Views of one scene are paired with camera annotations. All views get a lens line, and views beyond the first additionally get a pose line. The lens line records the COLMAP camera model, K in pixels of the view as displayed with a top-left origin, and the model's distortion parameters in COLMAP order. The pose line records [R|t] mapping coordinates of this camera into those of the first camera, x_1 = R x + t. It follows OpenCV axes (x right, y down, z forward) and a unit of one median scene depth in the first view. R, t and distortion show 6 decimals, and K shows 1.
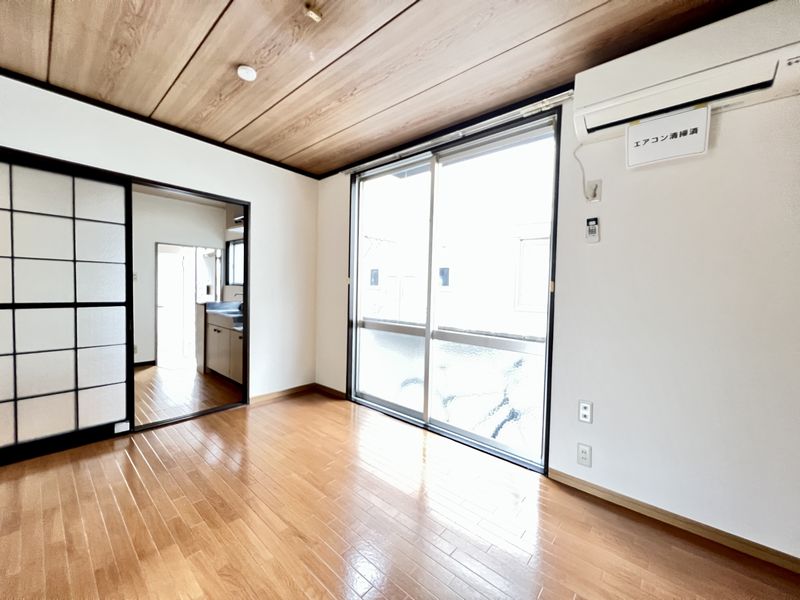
lens RADIAL K [[309.9, 0, 395.3], [0, 309.9, 299.0], [0, 0, 1]] dist [0.001178, 0.000270]
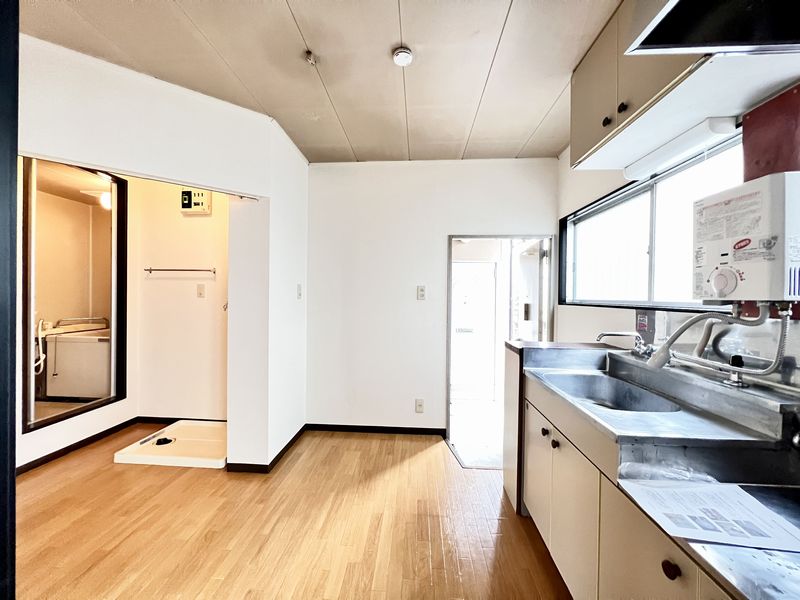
lens RADIAL K [[325.1, 0, 396.5], [0, 325.1, 296.1], [0, 0, 1]] dist [-0.000565, -0.000207]
pose [[0.604255, -0.015252, -0.796645, -0.281206], [-0.027392, 0.998828, -0.039900, -0.030117], [0.796320, 0.045931, 0.603129, 0.462043]]
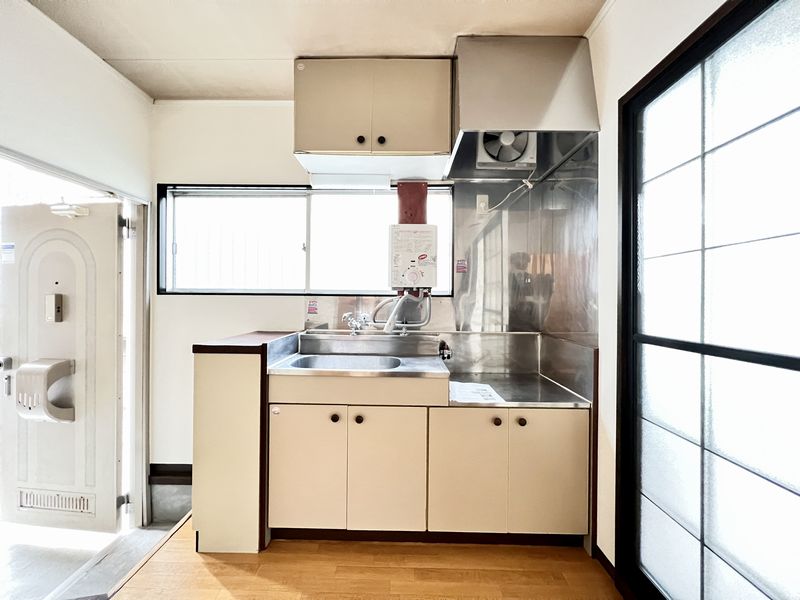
lens RADIAL K [[319.6, 0, 398.1], [0, 319.6, 299.3], [0, 0, 1]] dist [-0.000393, -0.000232]
pose [[0.763086, -0.018543, 0.646031, -0.571835], [0.032975, 0.999403, -0.010264, -0.024654], [-0.645456, 0.029136, 0.763242, 0.492268]]
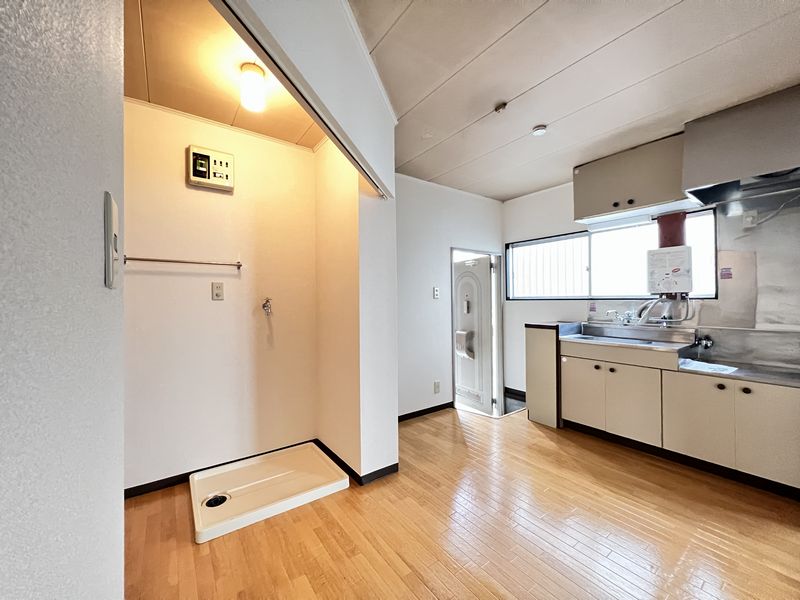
lens RADIAL K [[325.1, 0, 396.5], [0, 325.1, 296.1], [0, 0, 1]] dist [-0.000565, -0.000207]
pose [[0.975384, -0.033291, -0.217987, -0.631281], [0.021816, 0.998257, -0.054836, -0.017470], [0.219433, 0.048731, 0.974410, 0.160094]]
